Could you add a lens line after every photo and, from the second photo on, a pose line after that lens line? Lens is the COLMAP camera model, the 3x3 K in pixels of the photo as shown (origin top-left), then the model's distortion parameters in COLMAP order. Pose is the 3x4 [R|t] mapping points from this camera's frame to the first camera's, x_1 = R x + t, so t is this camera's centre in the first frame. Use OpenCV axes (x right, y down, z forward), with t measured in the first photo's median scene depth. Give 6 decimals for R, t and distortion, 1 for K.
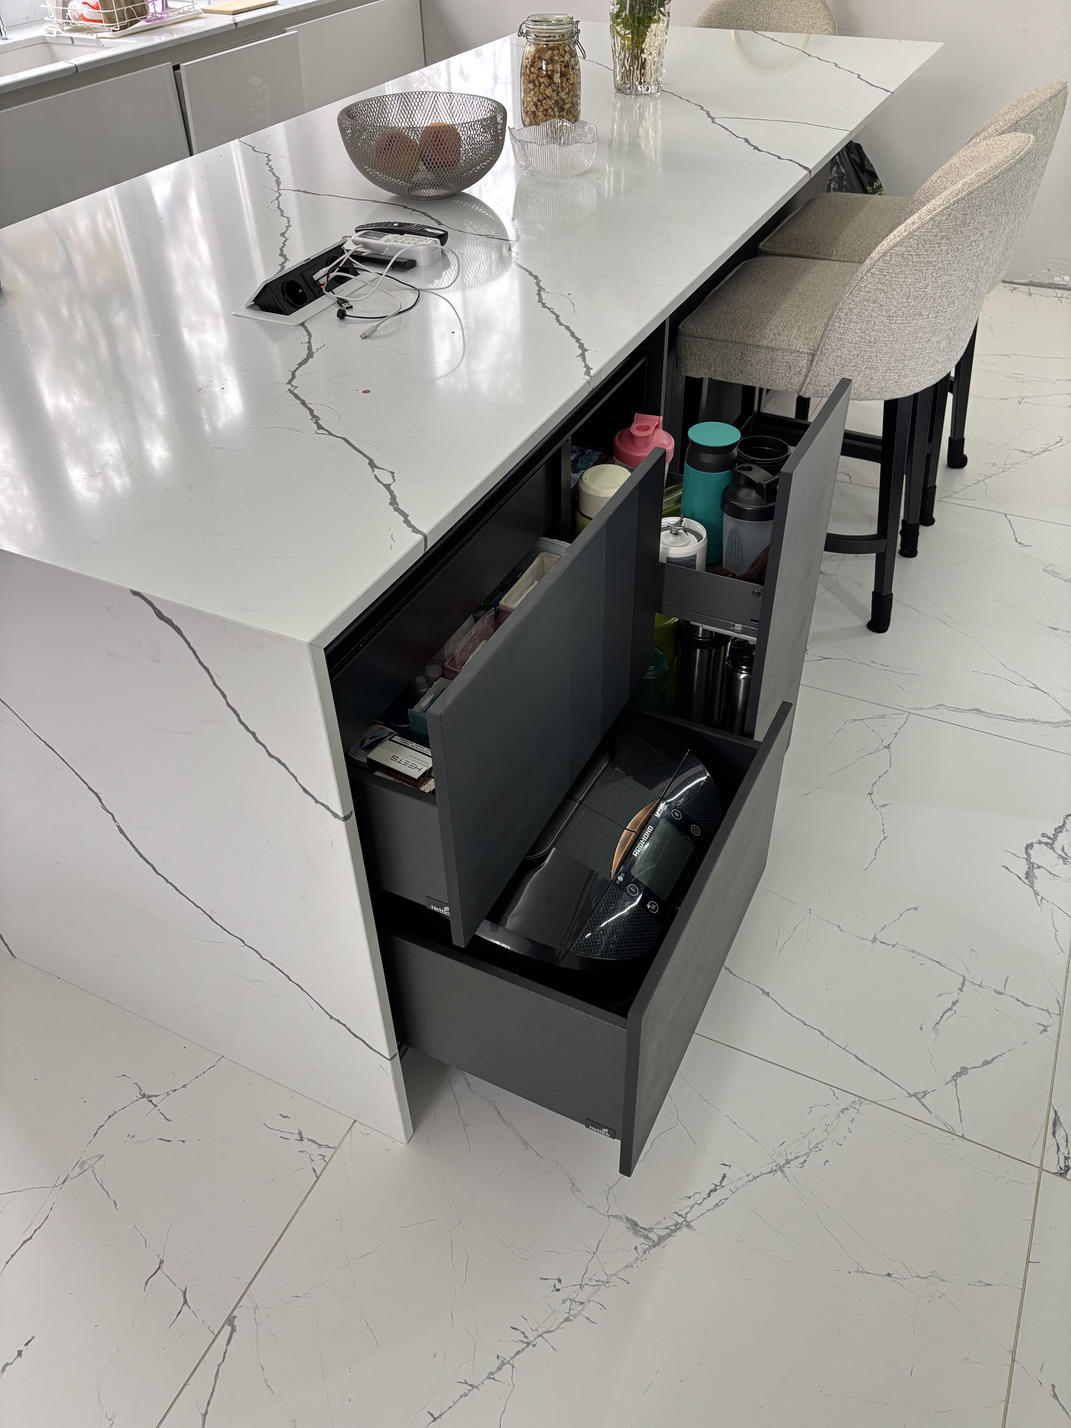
lens RADIAL K [[1088.8, 0, 535.6], [0, 1088.8, 711.1], [0, 0, 1]] dist [0.012464, 0.000460]
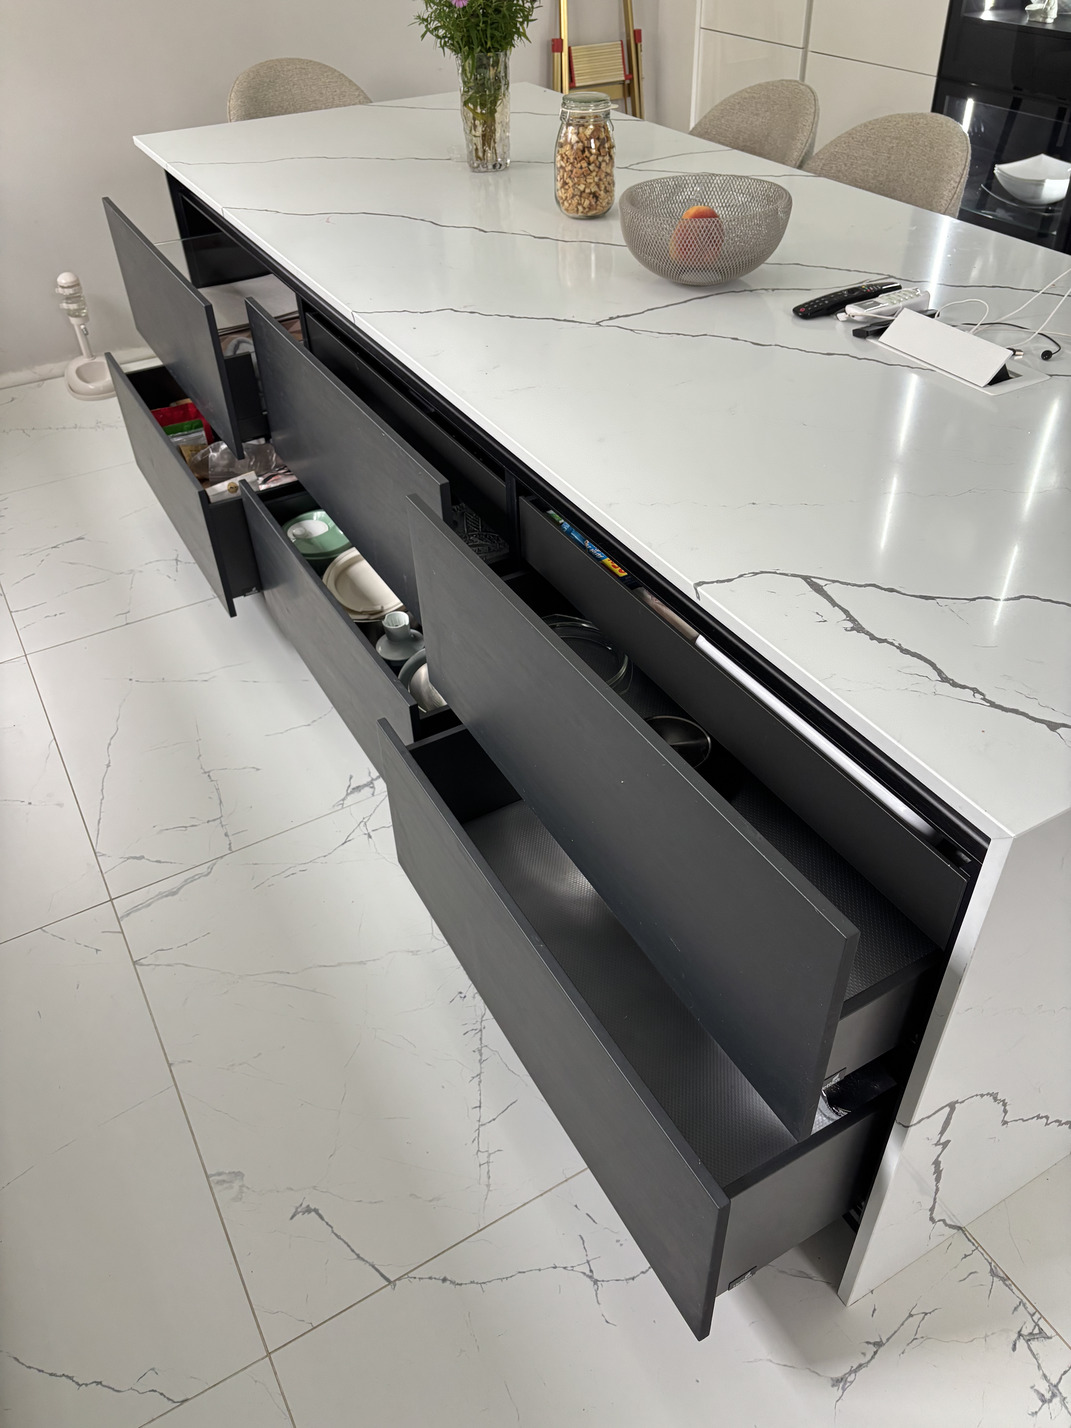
lens RADIAL K [[1088.8, 0, 535.6], [0, 1088.8, 711.1], [0, 0, 1]] dist [0.012464, 0.000460]
pose [[0.566540, -0.523502, 0.636378, -0.910383], [0.551745, 0.814596, 0.178914, -0.381839], [-0.612053, 0.249757, 0.750341, 0.425239]]
